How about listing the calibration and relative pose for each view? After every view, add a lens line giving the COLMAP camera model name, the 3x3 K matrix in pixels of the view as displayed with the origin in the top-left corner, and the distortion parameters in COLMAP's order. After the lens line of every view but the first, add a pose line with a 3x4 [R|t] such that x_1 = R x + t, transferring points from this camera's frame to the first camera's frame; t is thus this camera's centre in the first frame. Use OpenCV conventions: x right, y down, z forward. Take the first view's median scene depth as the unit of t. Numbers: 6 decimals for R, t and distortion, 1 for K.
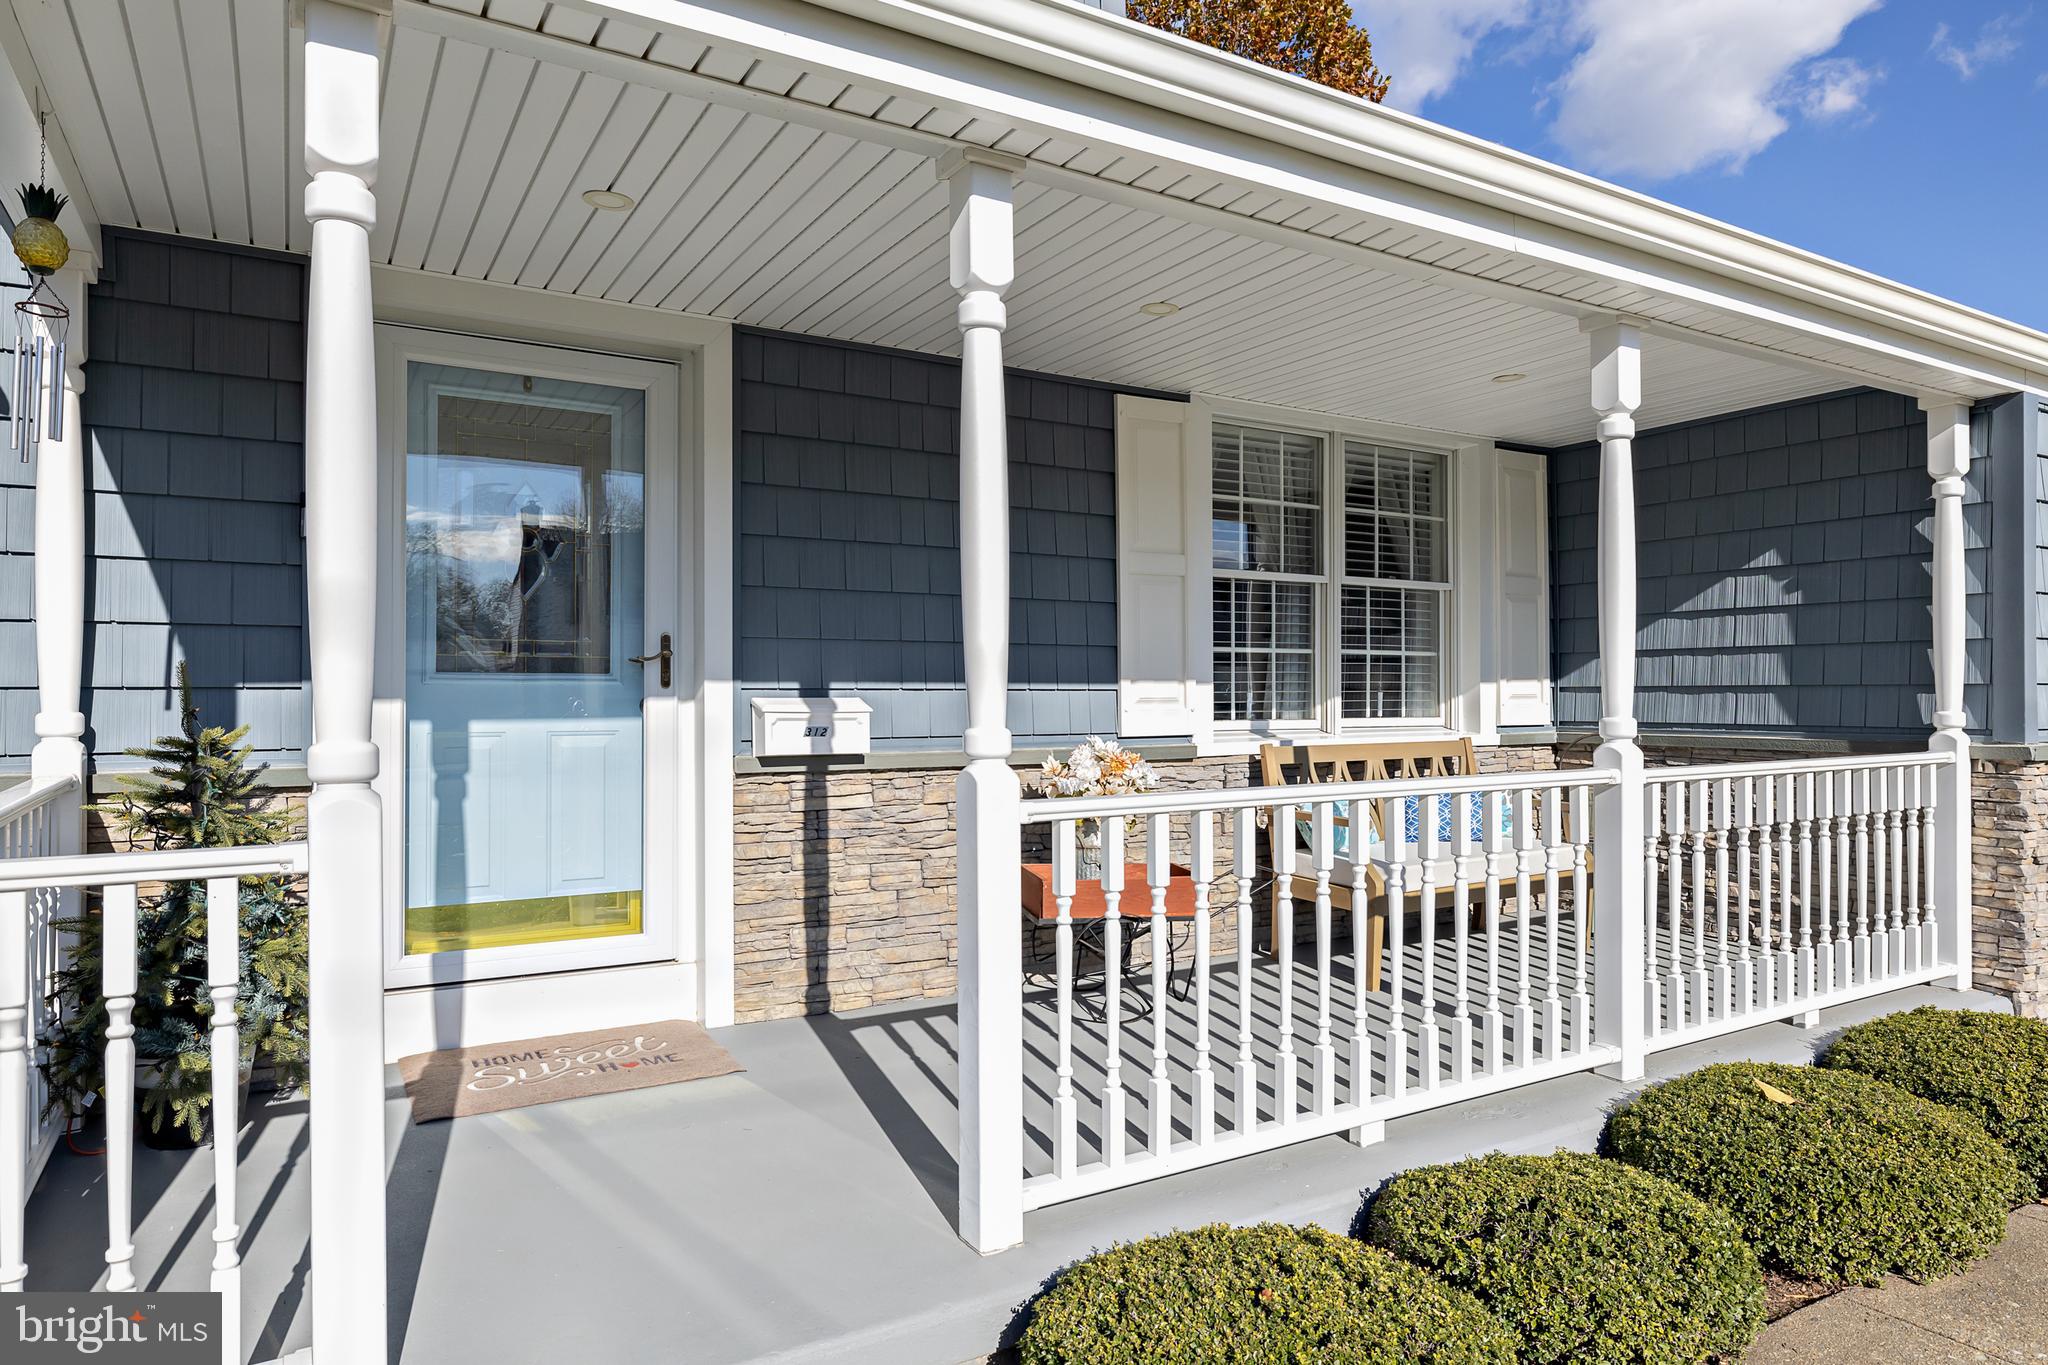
lens RADIAL K [[1227.3, 0, 1017.4], [0, 1227.3, 691.3], [0, 0, 1]] dist [0.026110, -0.000422]
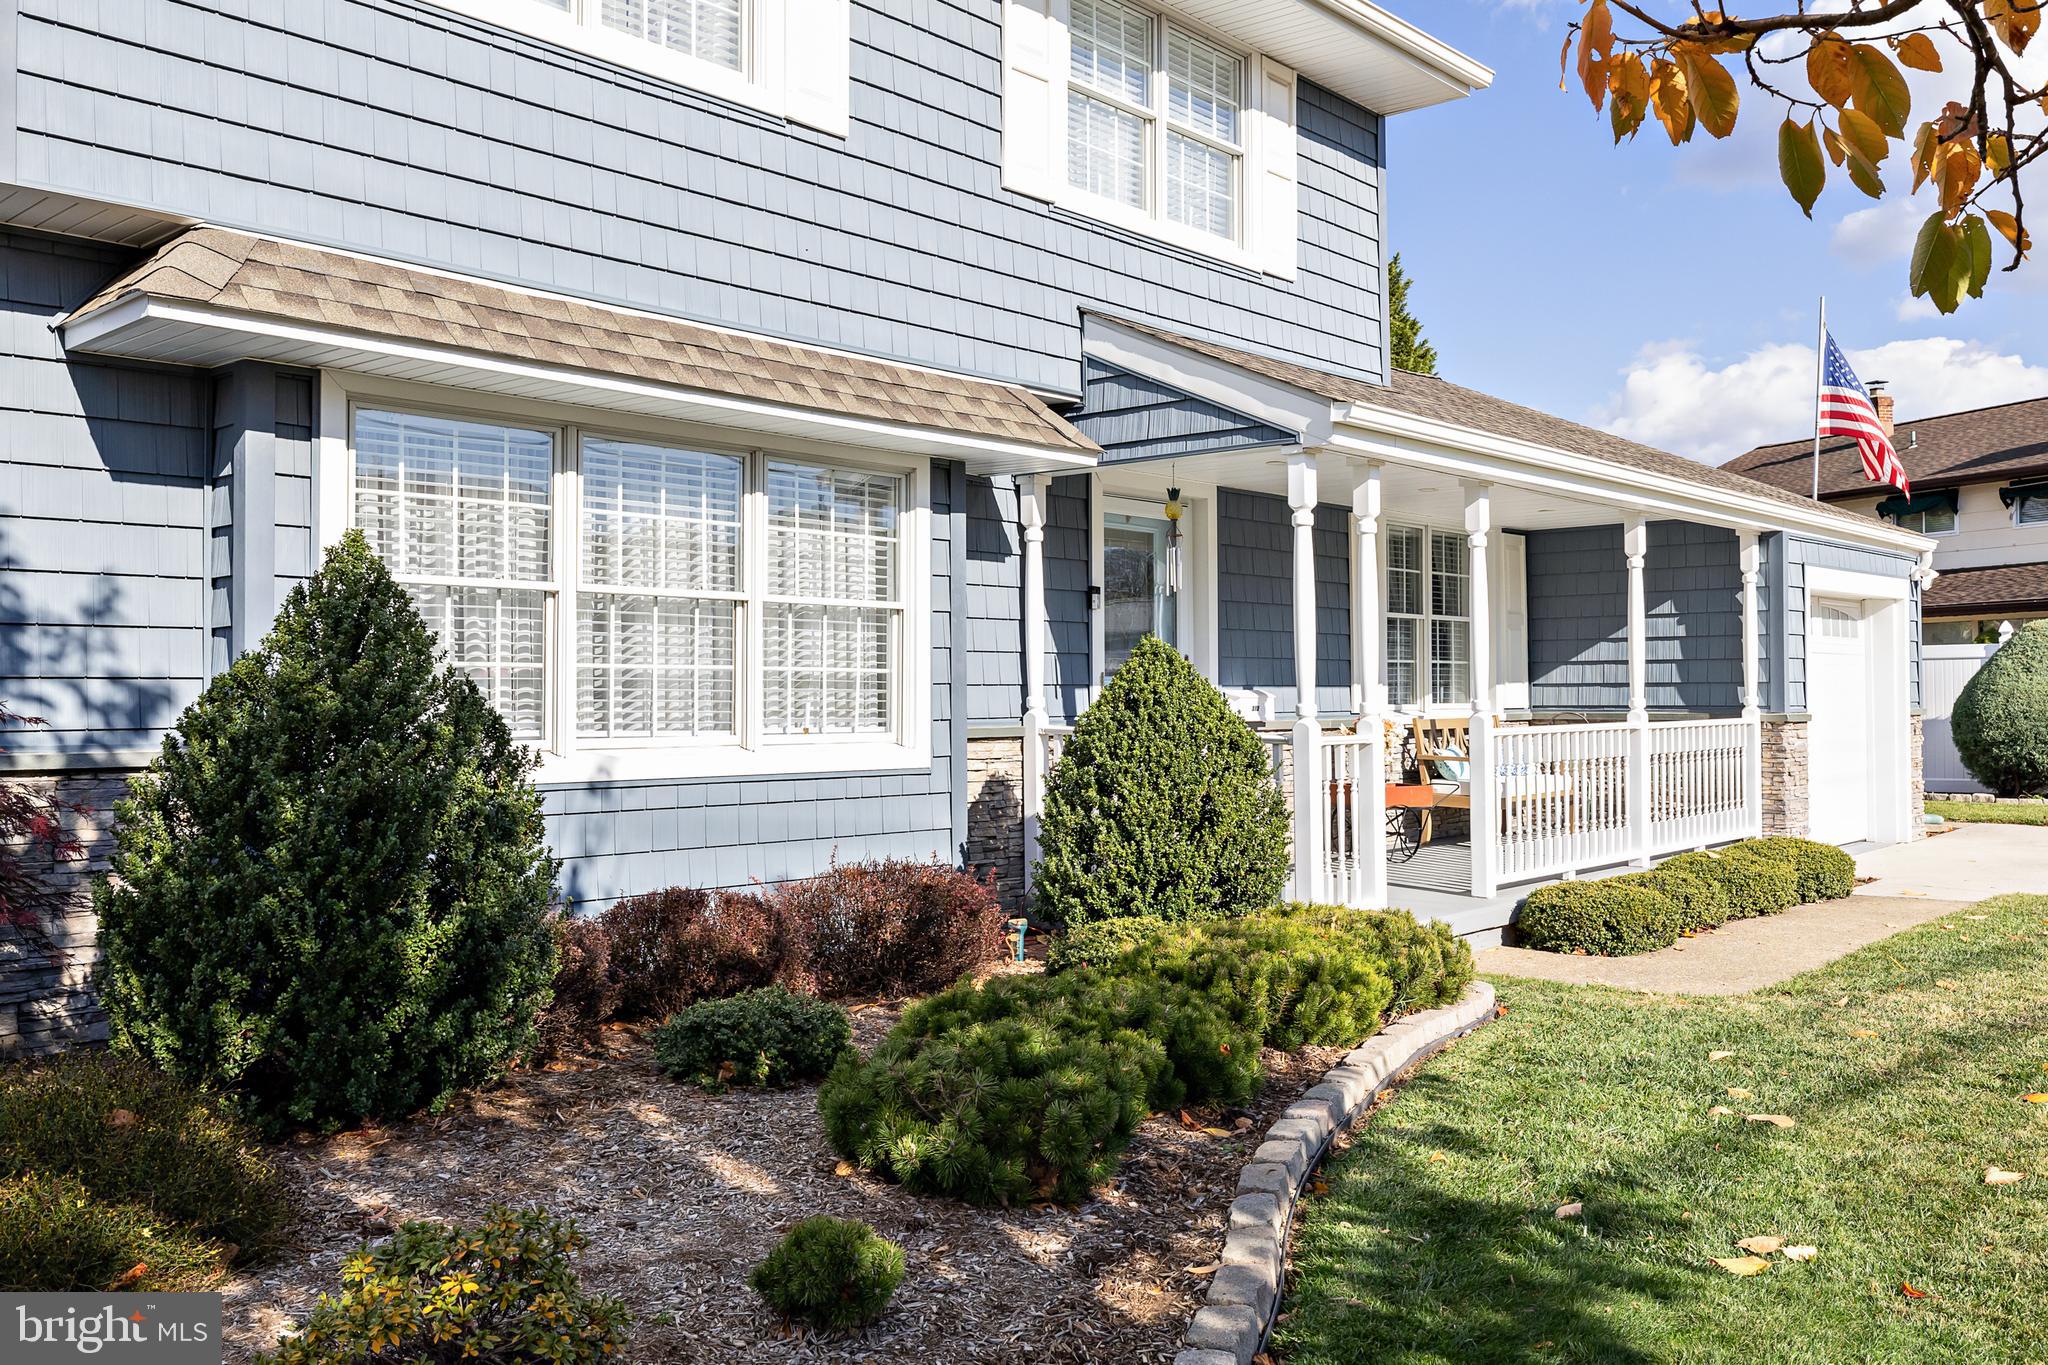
lens RADIAL K [[1649.3, 0, 1021.7], [0, 1649.3, 664.2], [0, 0, 1]] dist [-0.007331, 0.010908]
pose [[0.958592, 0.003450, 0.284762, -1.011187], [0.001457, 0.999854, -0.017015, 0.008554], [-0.284780, 0.016725, 0.958447, -1.065696]]
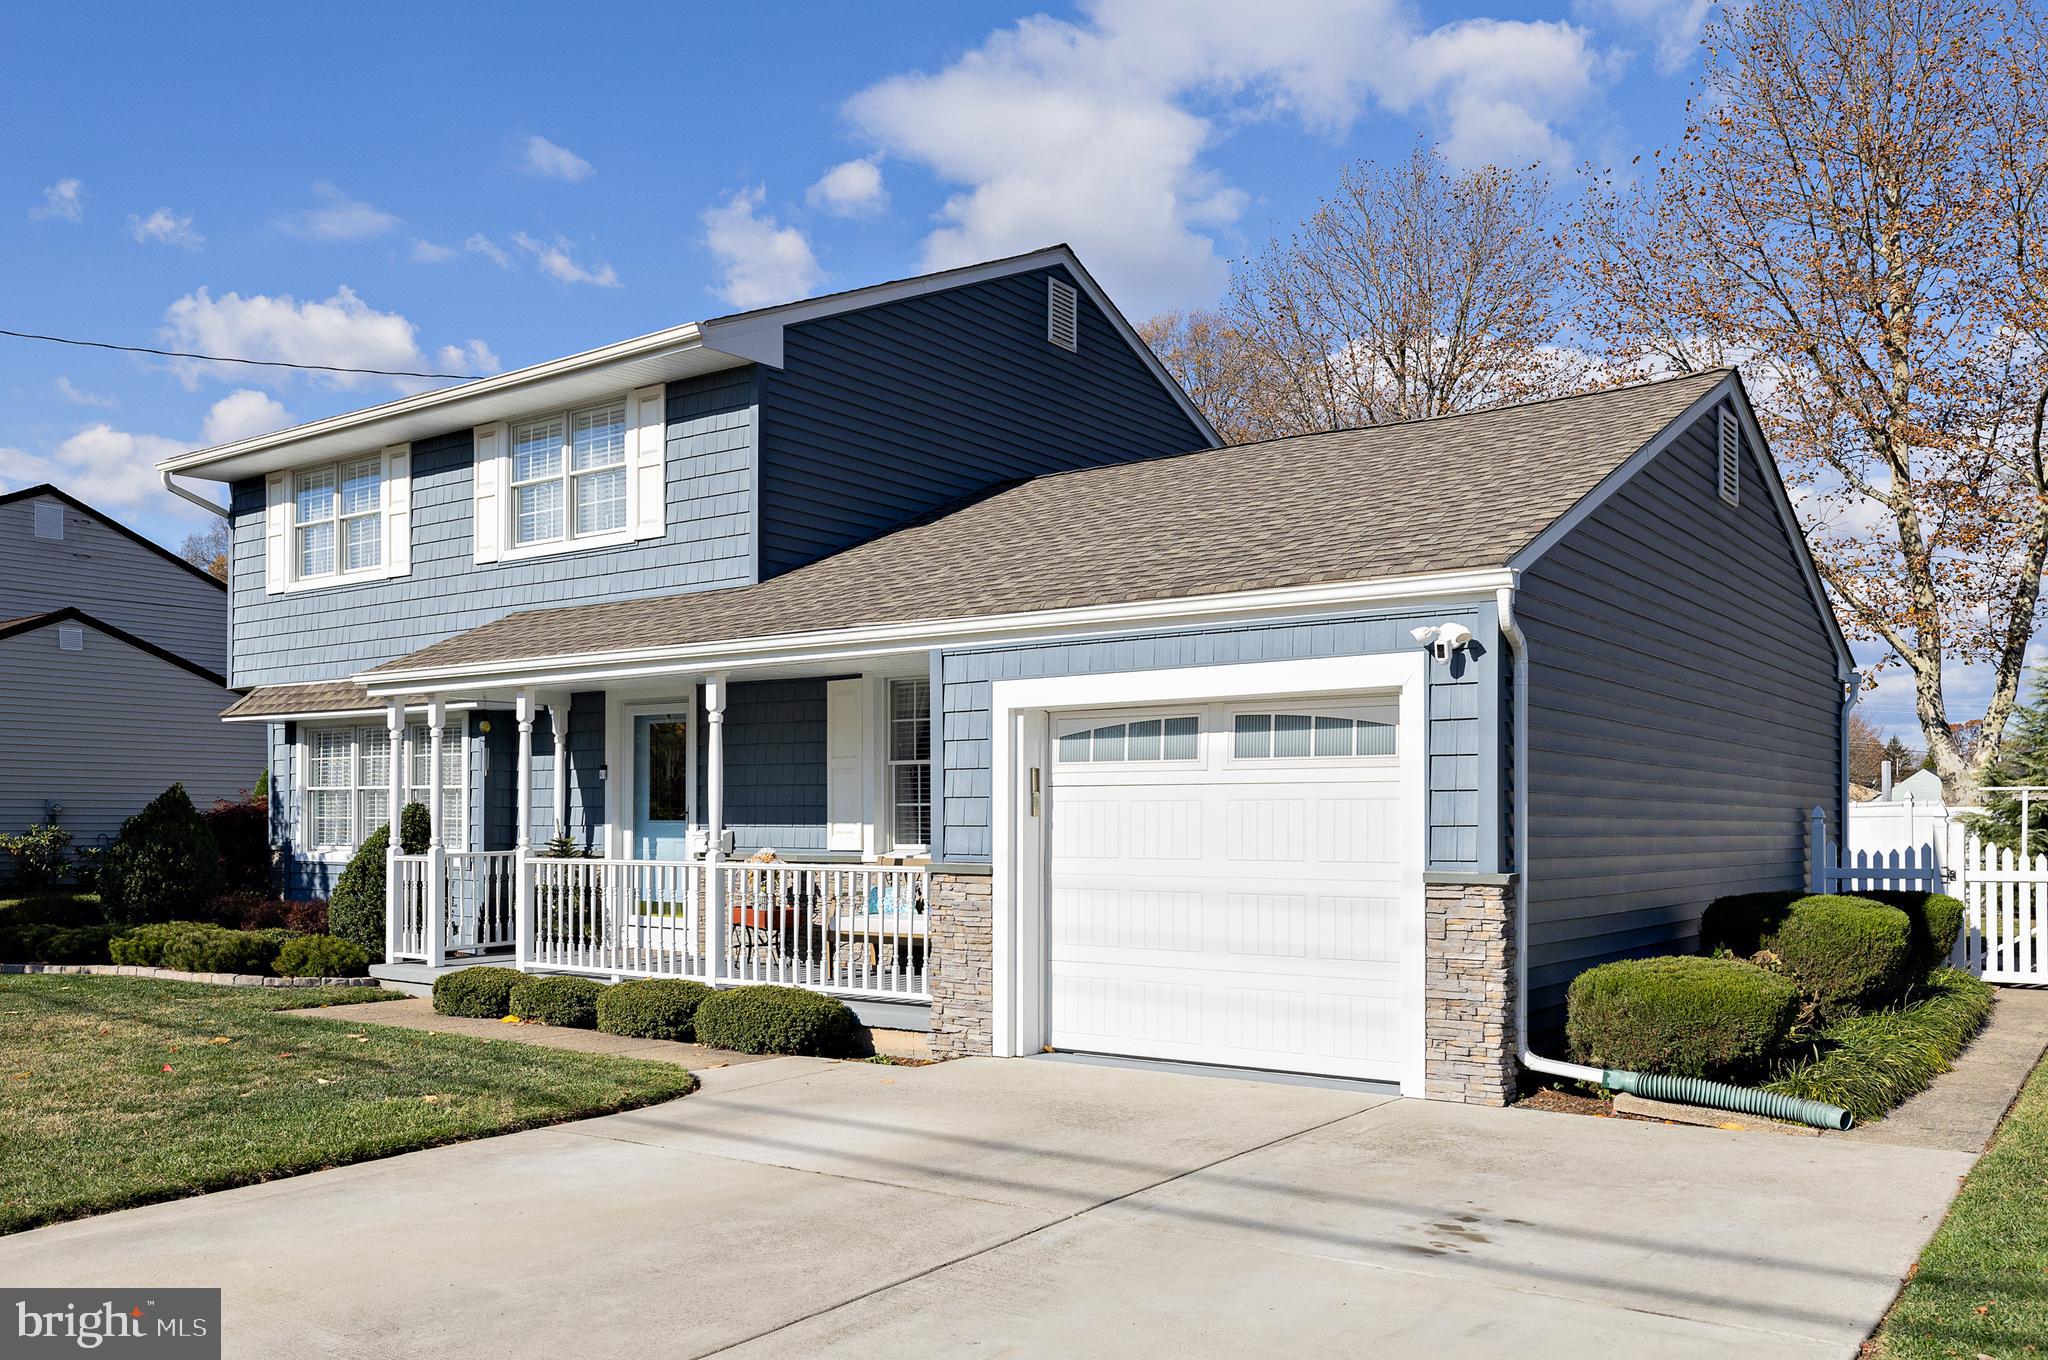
lens RADIAL K [[1649.3, 0, 979.3], [0, 1649.3, 803.6], [0, 0, 1]] dist [-0.007331, 0.010908]
pose [[0.388782, -0.009194, -0.921284, 2.773744], [-0.002495, 0.999936, -0.011032, -0.010407], [0.921326, 0.006587, 0.388734, 0.212335]]
